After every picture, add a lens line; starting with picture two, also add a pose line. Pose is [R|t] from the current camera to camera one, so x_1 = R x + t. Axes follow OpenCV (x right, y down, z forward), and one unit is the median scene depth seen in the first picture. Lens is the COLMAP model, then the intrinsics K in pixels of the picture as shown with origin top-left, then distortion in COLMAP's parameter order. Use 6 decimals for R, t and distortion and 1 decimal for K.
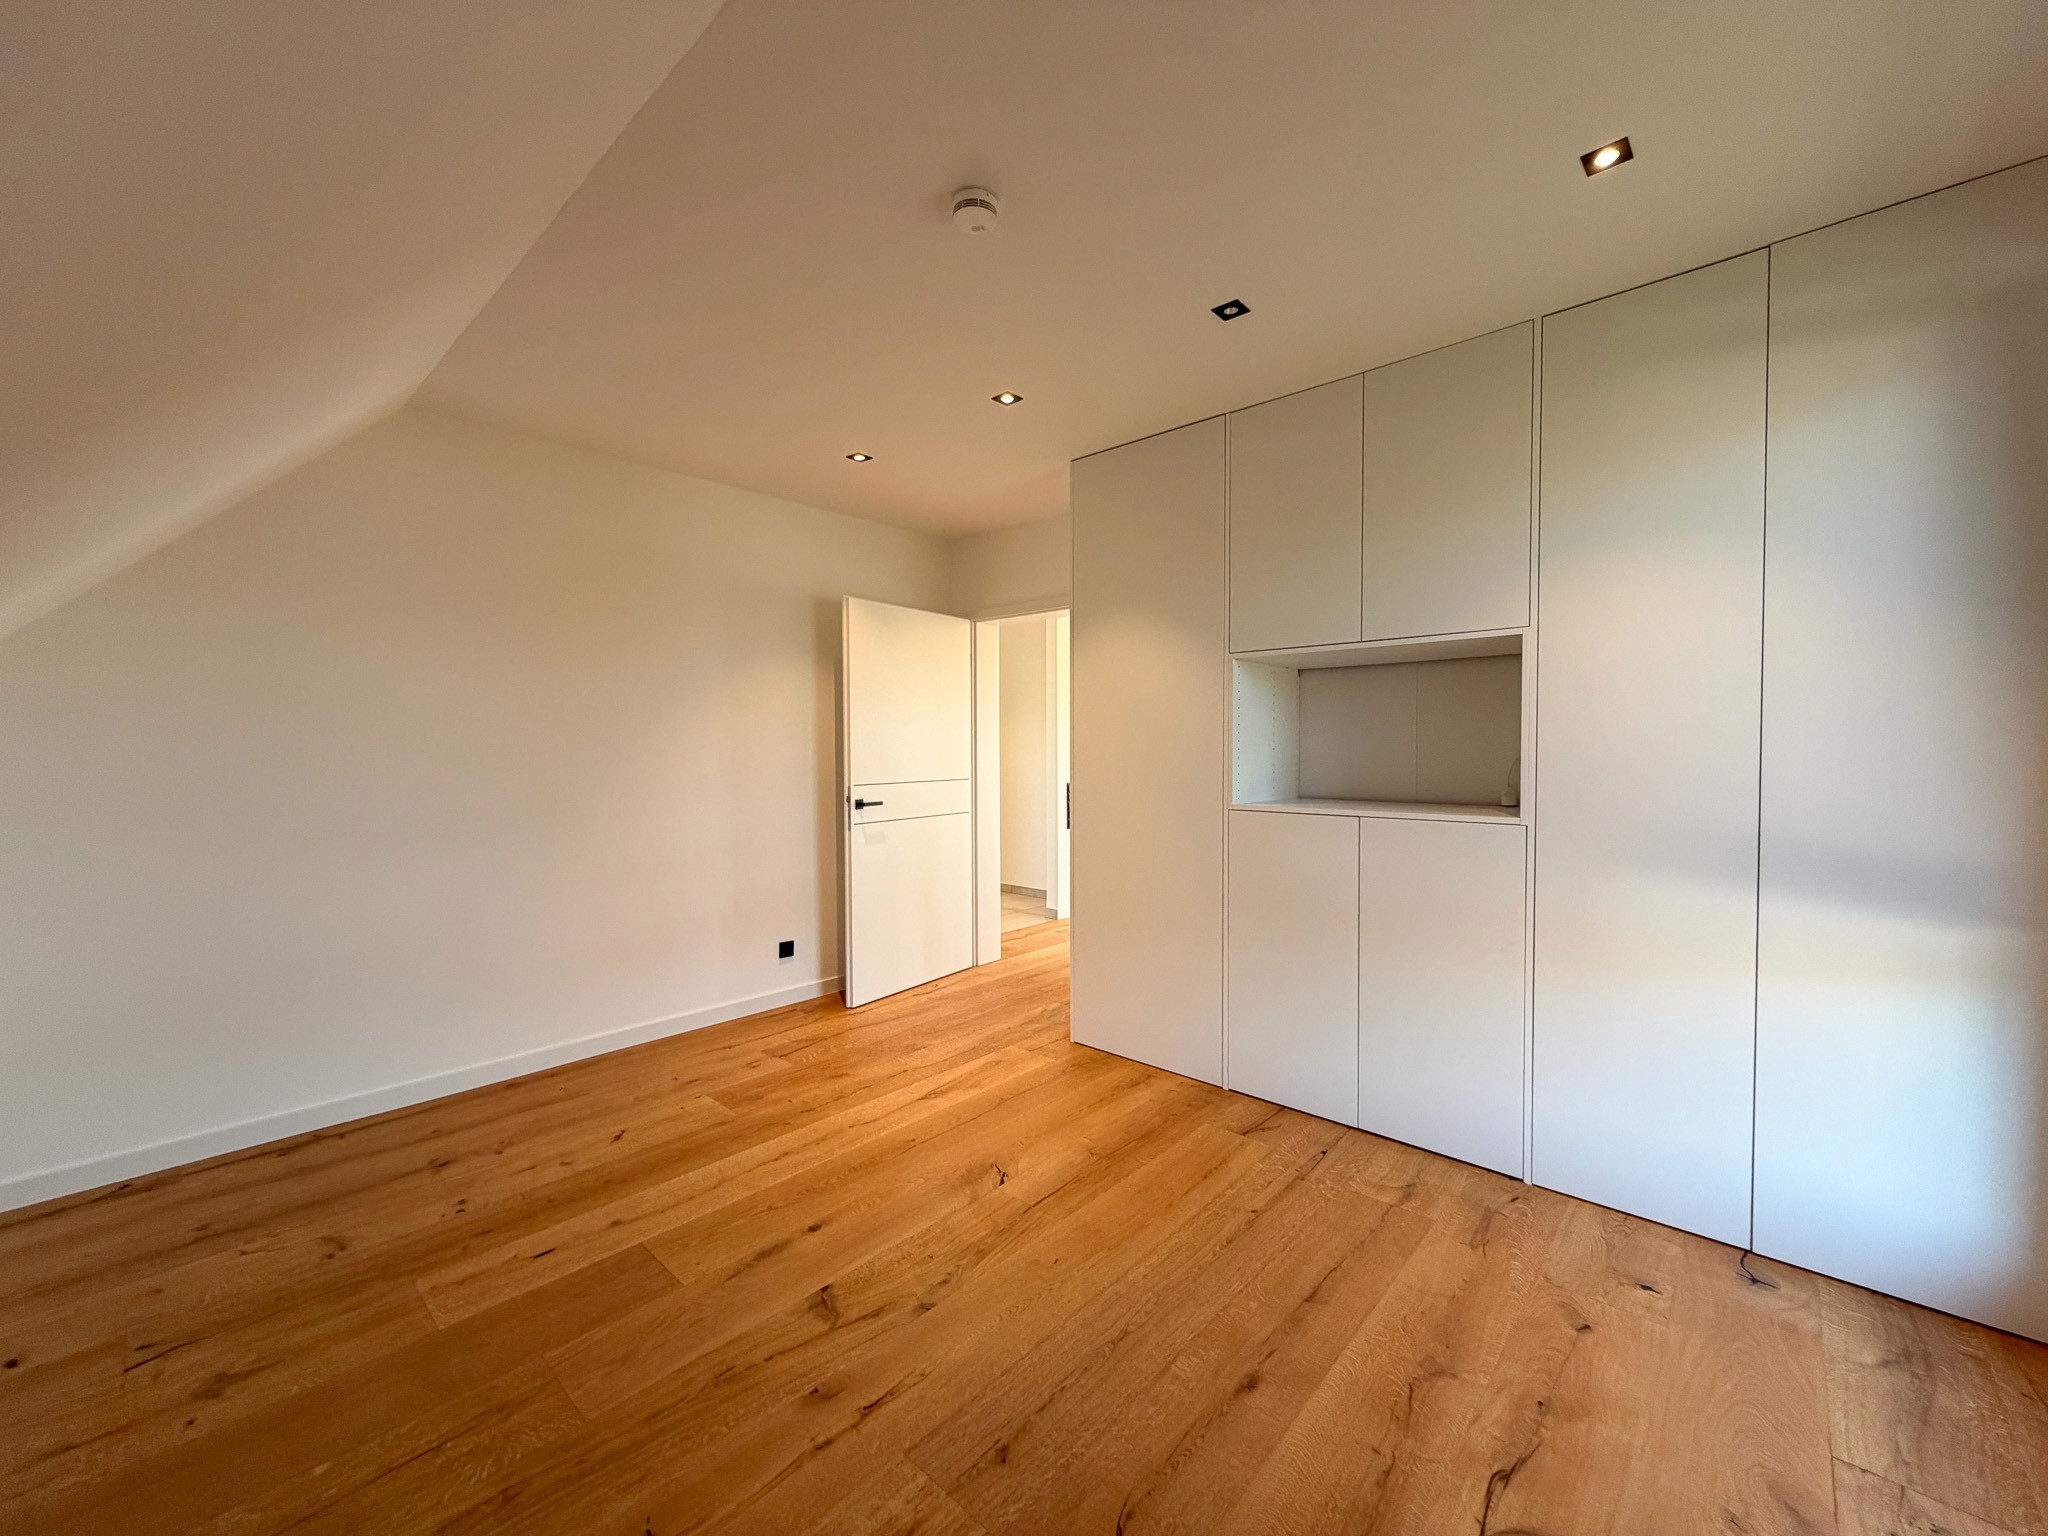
lens RADIAL K [[823.1, 0, 1021.6], [0, 823.1, 765.3], [0, 0, 1]] dist [0.001153, -0.000323]
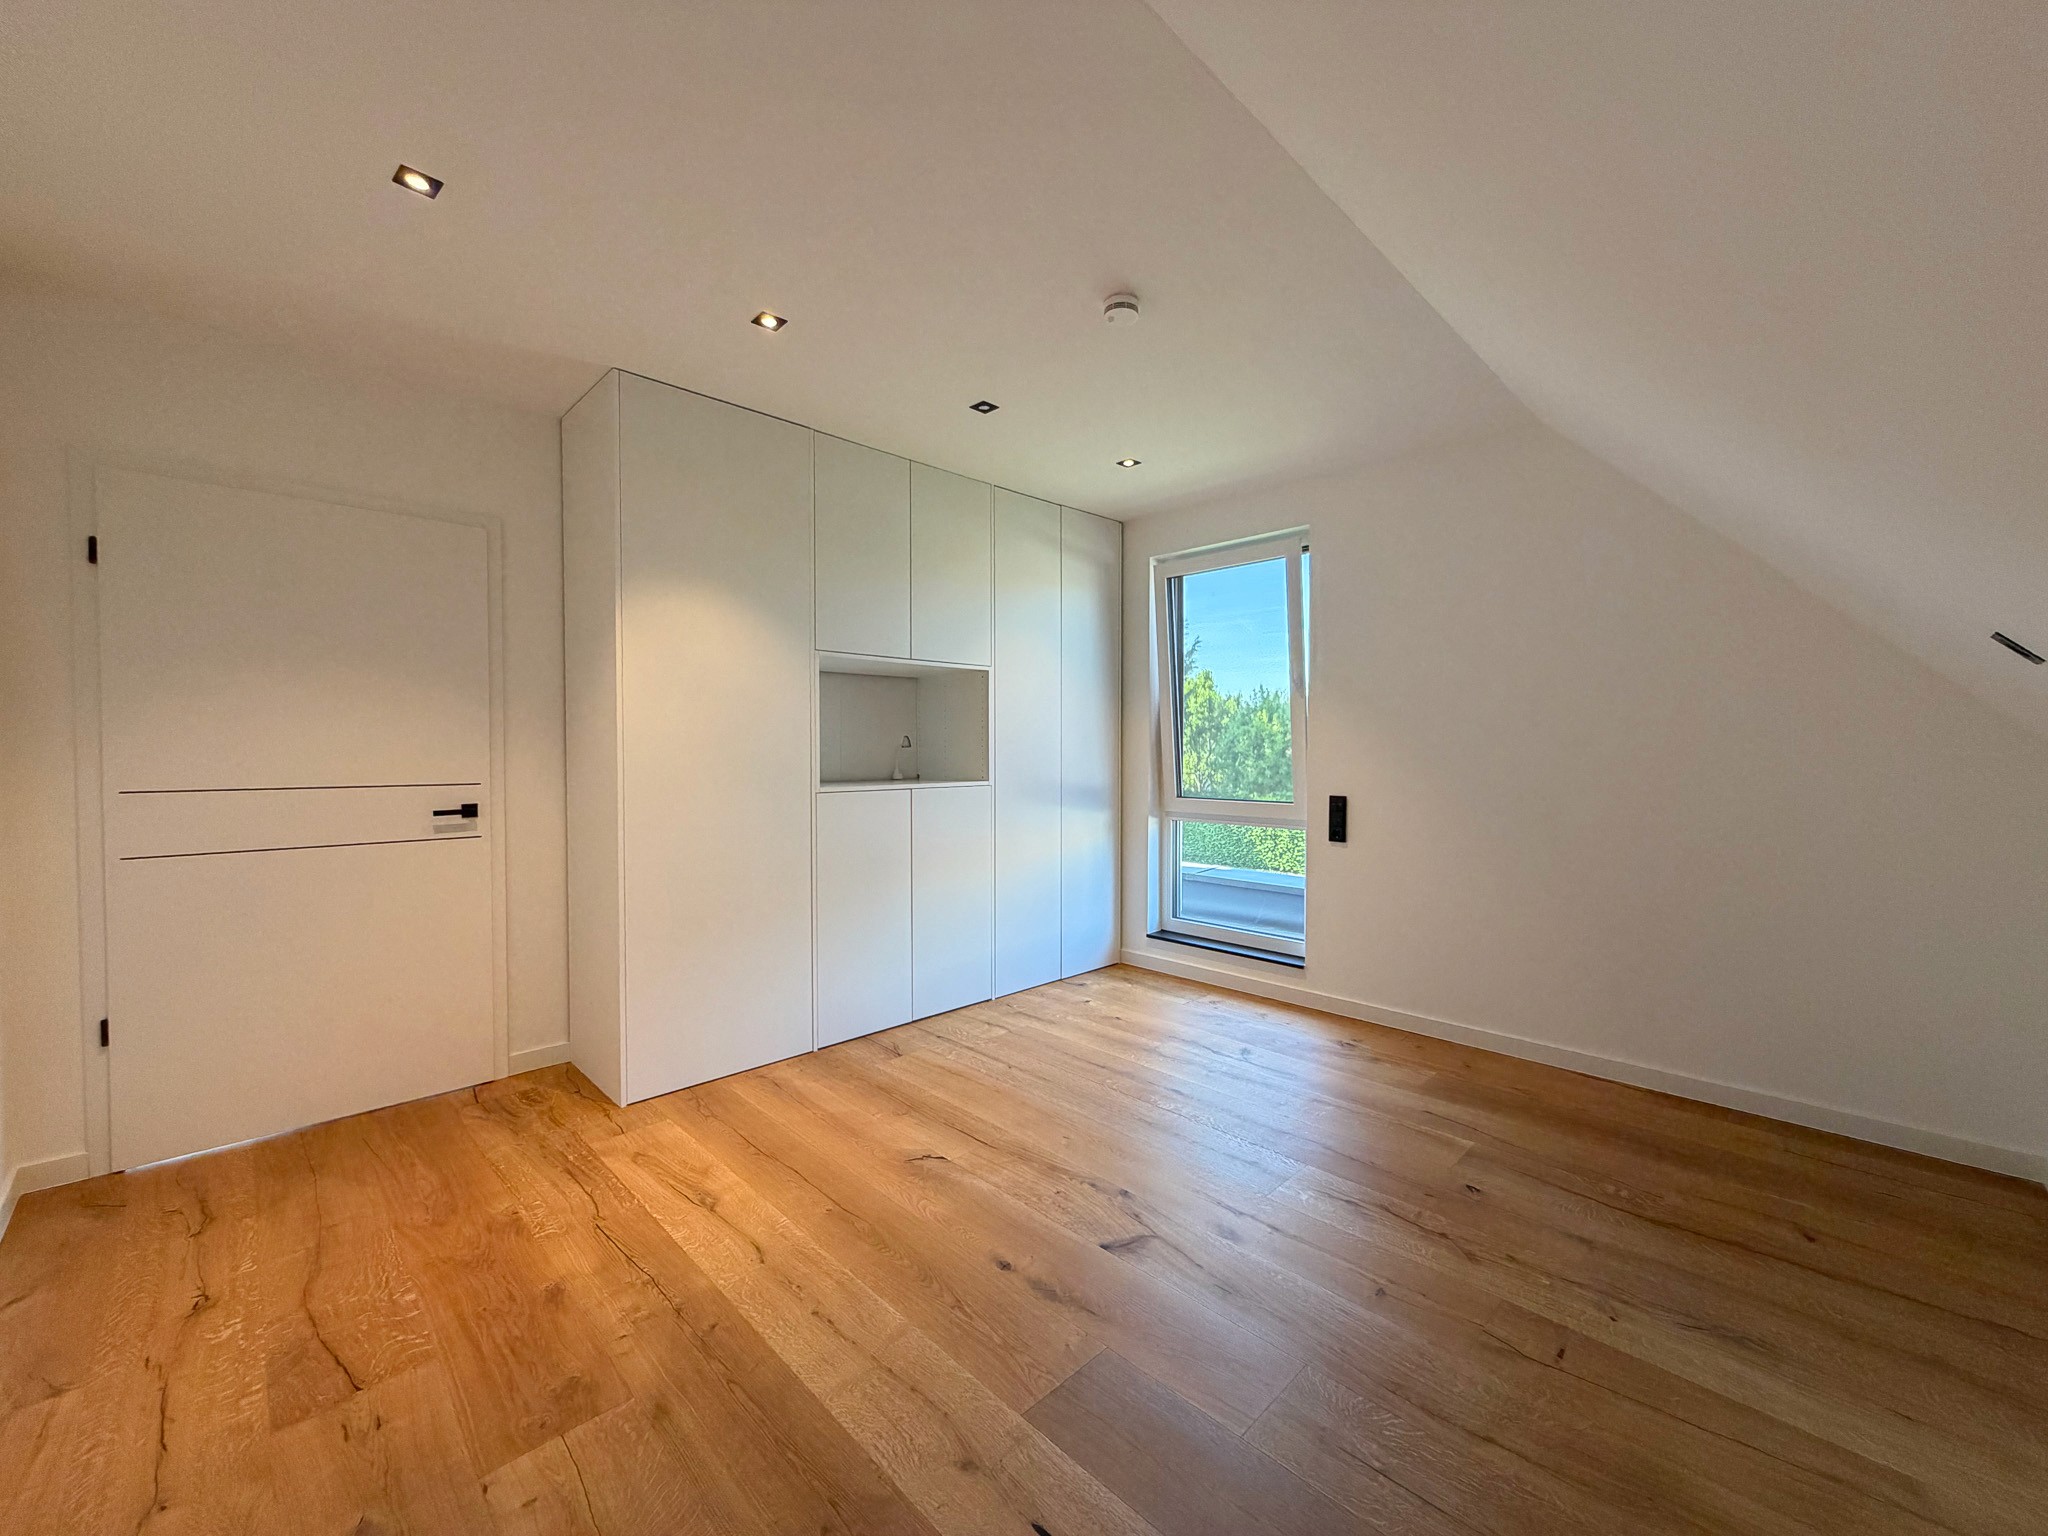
lens RADIAL K [[817.9, 0, 1024.0], [0, 817.9, 768.0], [0, 0, 1]] dist [-0.014854, -0.000177]
pose [[0.036623, -0.013999, 0.999231, -1.008346], [0.025045, 0.999601, 0.013087, 0.018518], [-0.999015, 0.024546, 0.036959, 0.847501]]
